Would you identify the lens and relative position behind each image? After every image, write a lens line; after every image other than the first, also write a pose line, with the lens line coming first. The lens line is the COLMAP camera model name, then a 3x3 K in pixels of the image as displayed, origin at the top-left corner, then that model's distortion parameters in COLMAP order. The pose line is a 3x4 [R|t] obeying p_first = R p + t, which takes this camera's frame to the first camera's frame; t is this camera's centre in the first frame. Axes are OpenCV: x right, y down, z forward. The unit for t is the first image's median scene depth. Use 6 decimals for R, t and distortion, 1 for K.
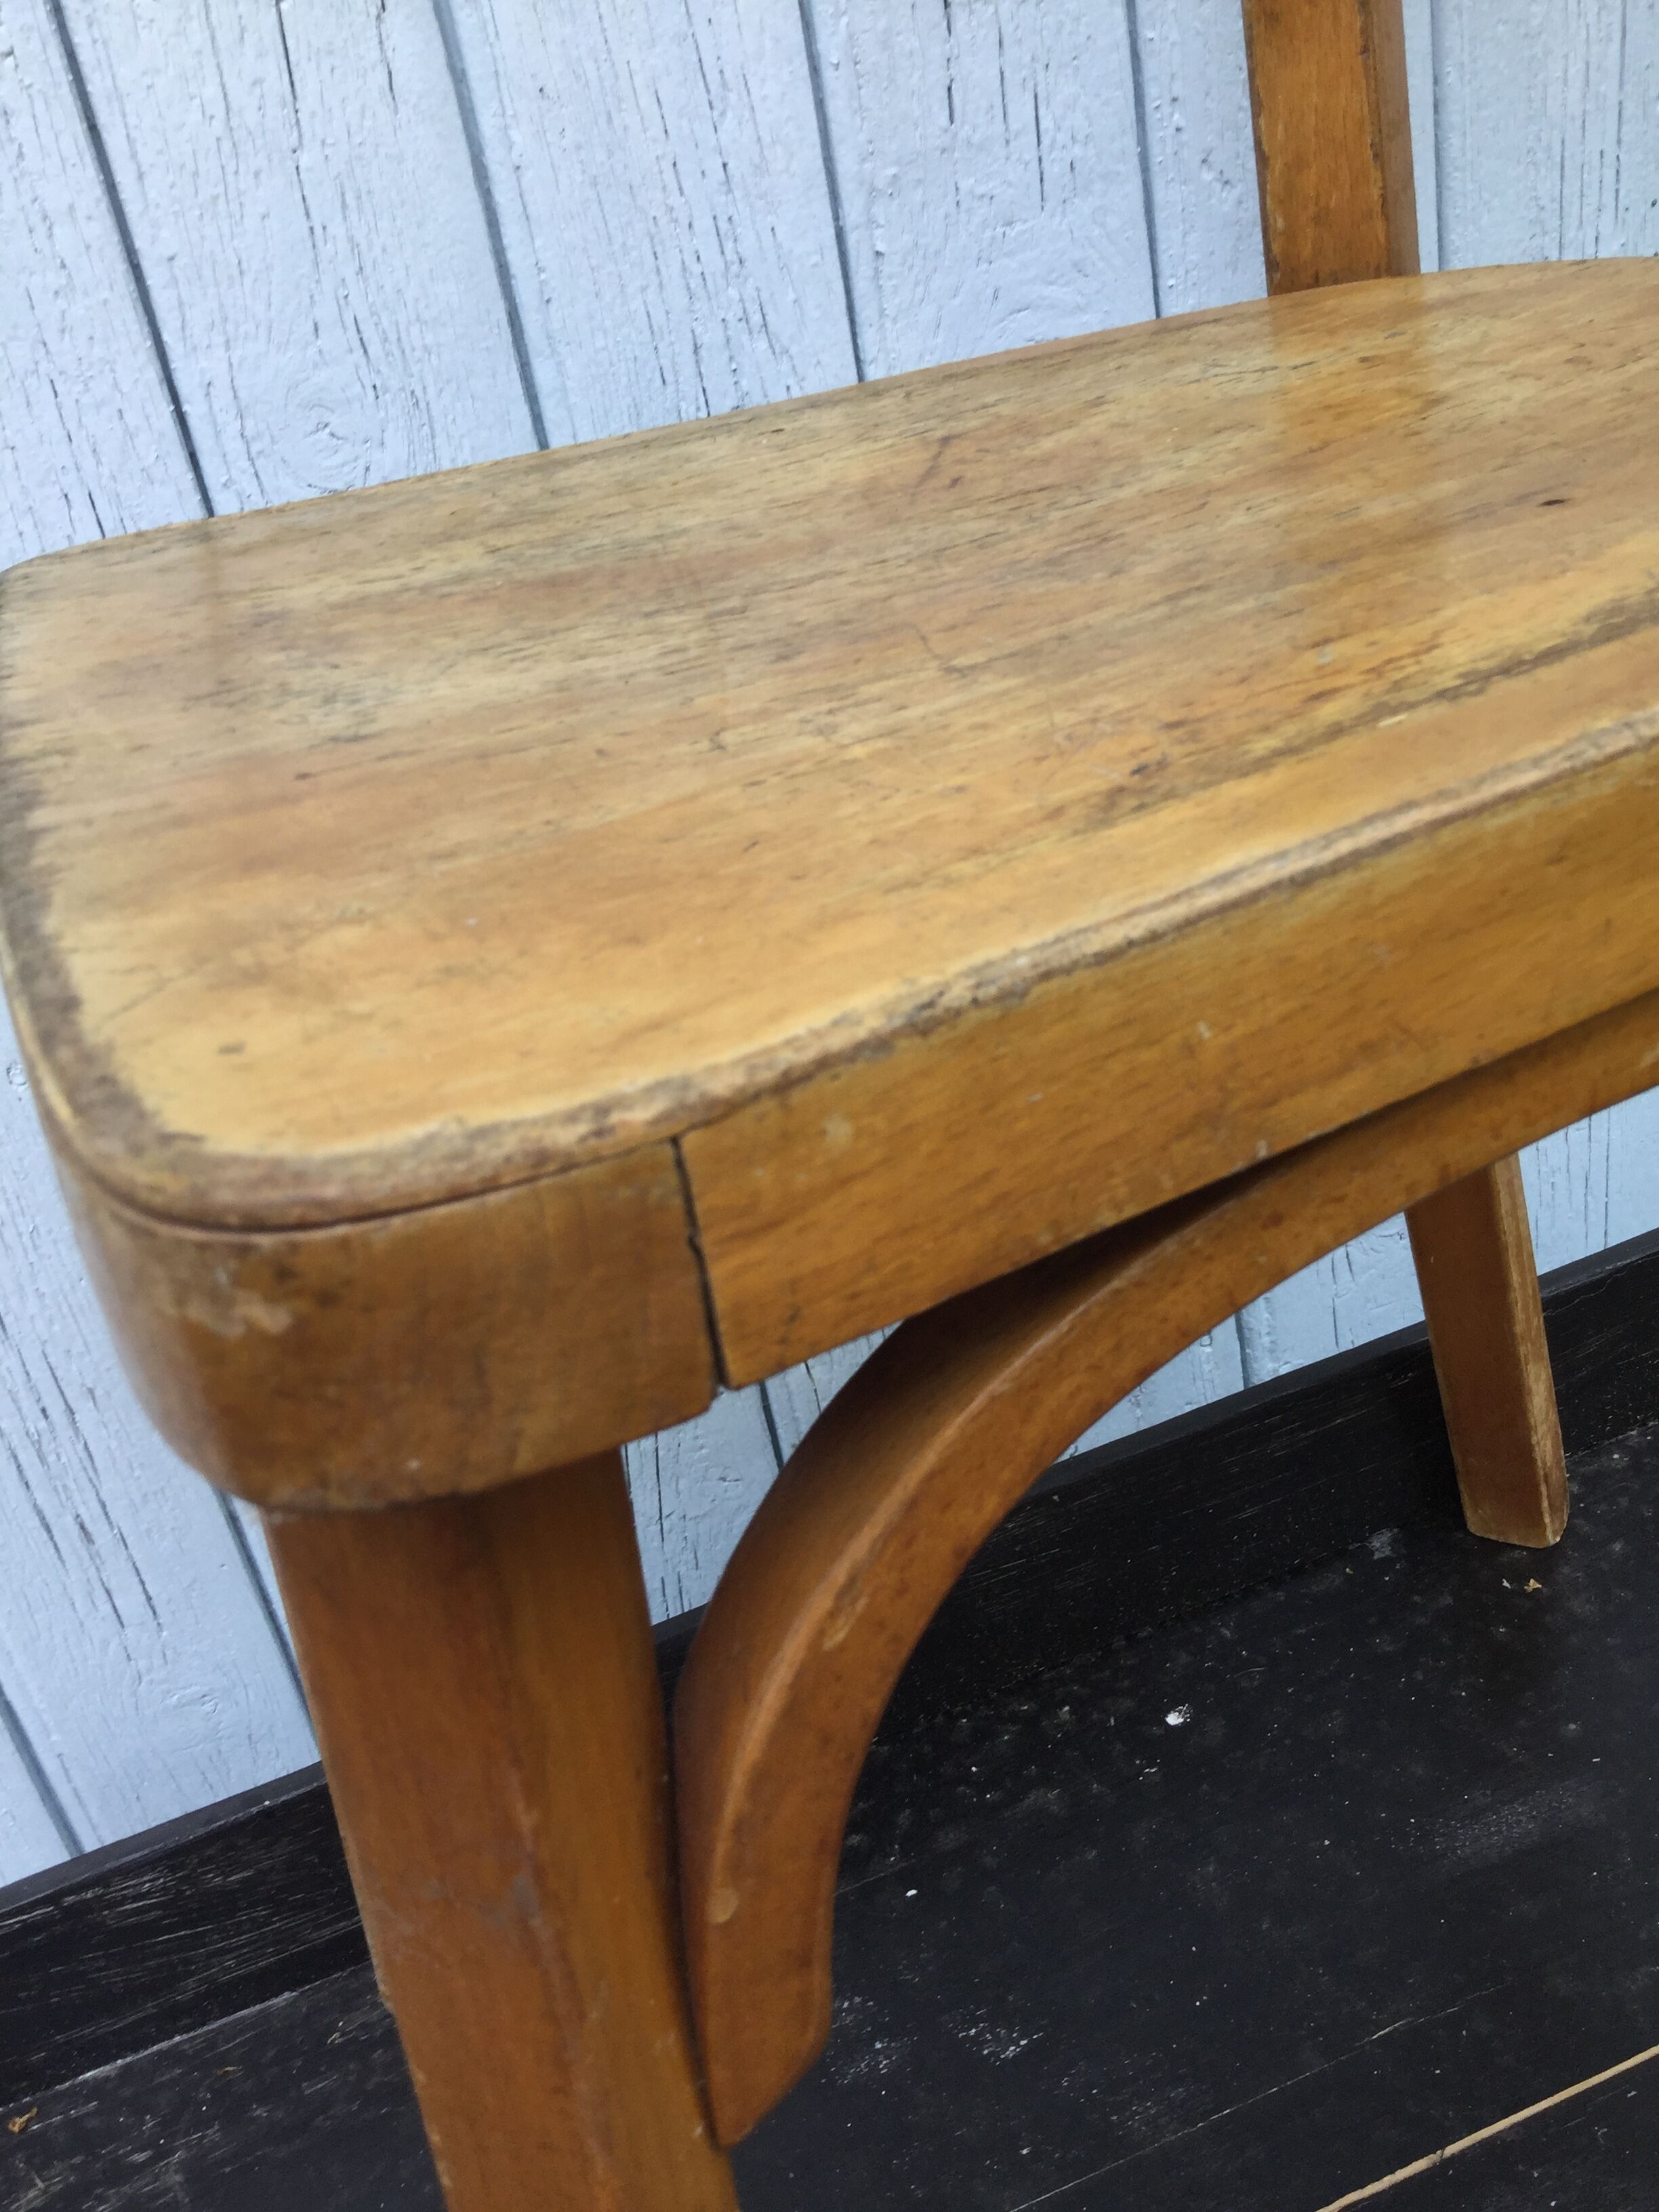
lens RADIAL K [[2045.3, 0, 837.2], [0, 2045.3, 1101.4], [0, 0, 1]] dist [-0.005567, 0.000000]
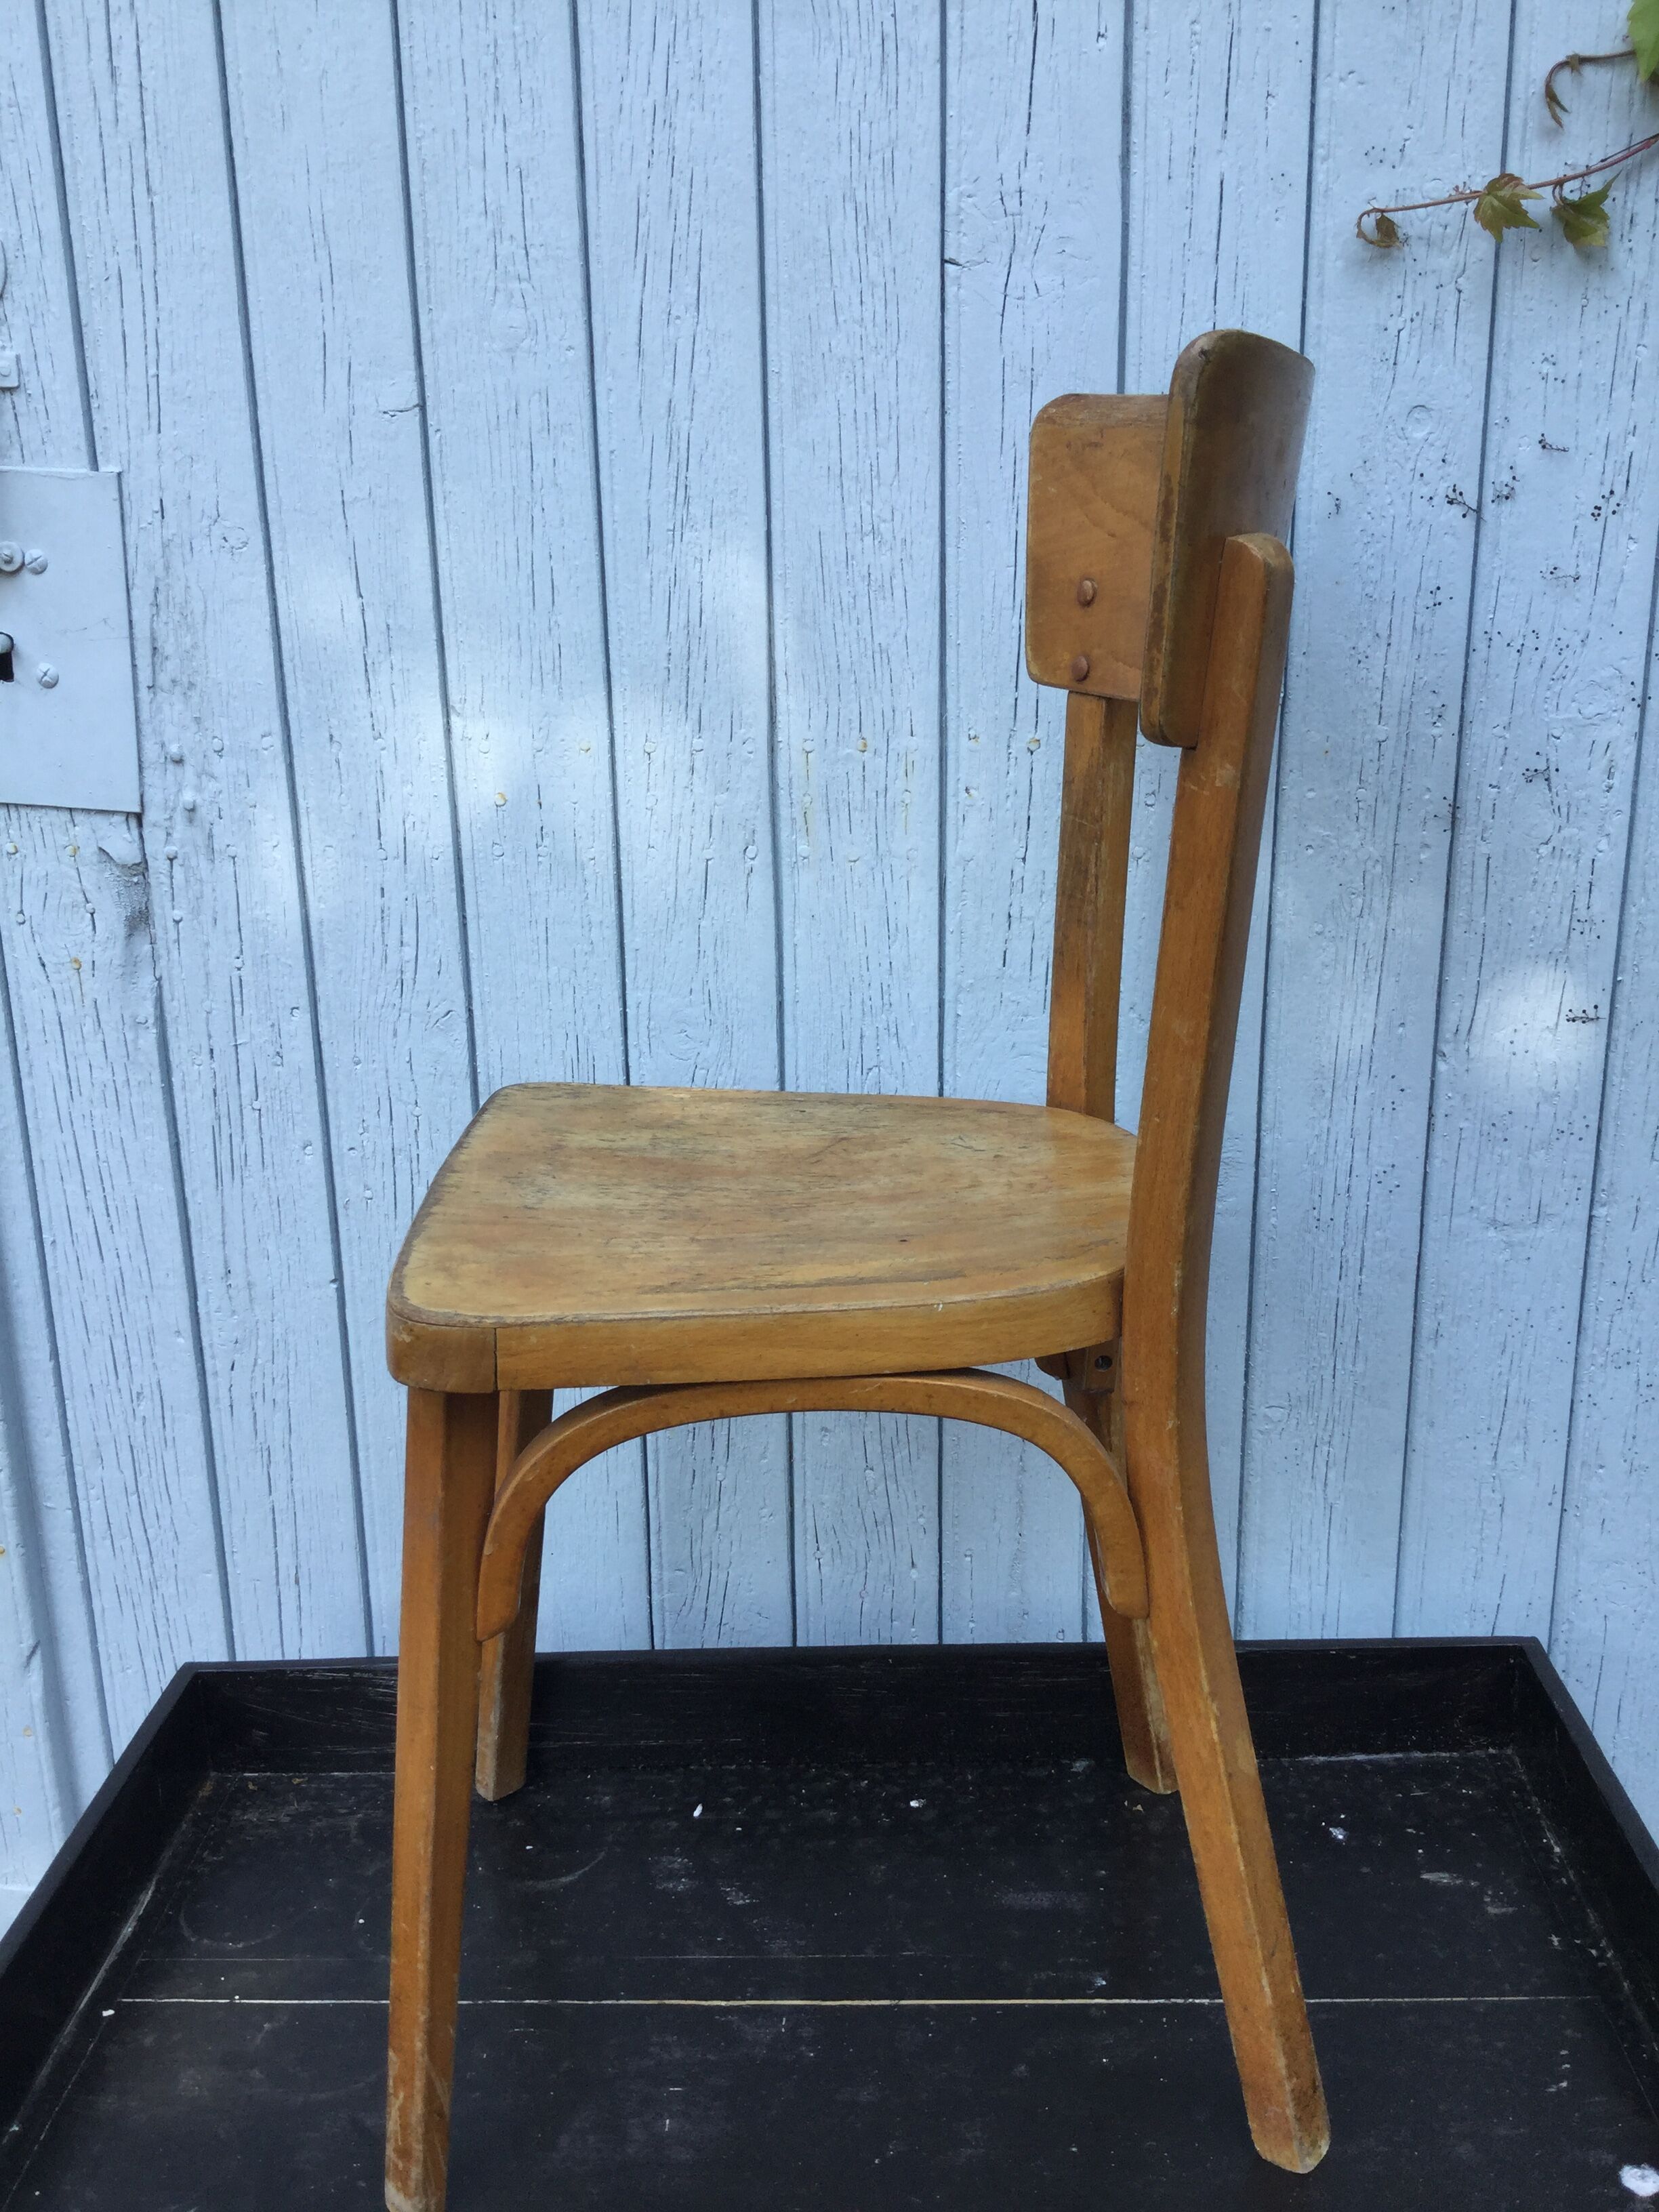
lens RADIAL K [[2045.3, 0, 823.1], [0, 2045.3, 1101.6], [0, 0, 1]] dist [-0.005567, 0.000000]
pose [[0.917574, 0.253630, -0.306155, 0.580904], [-0.303811, 0.944030, -0.128480, -0.029984], [0.256433, 0.210903, 0.943272, -1.011982]]
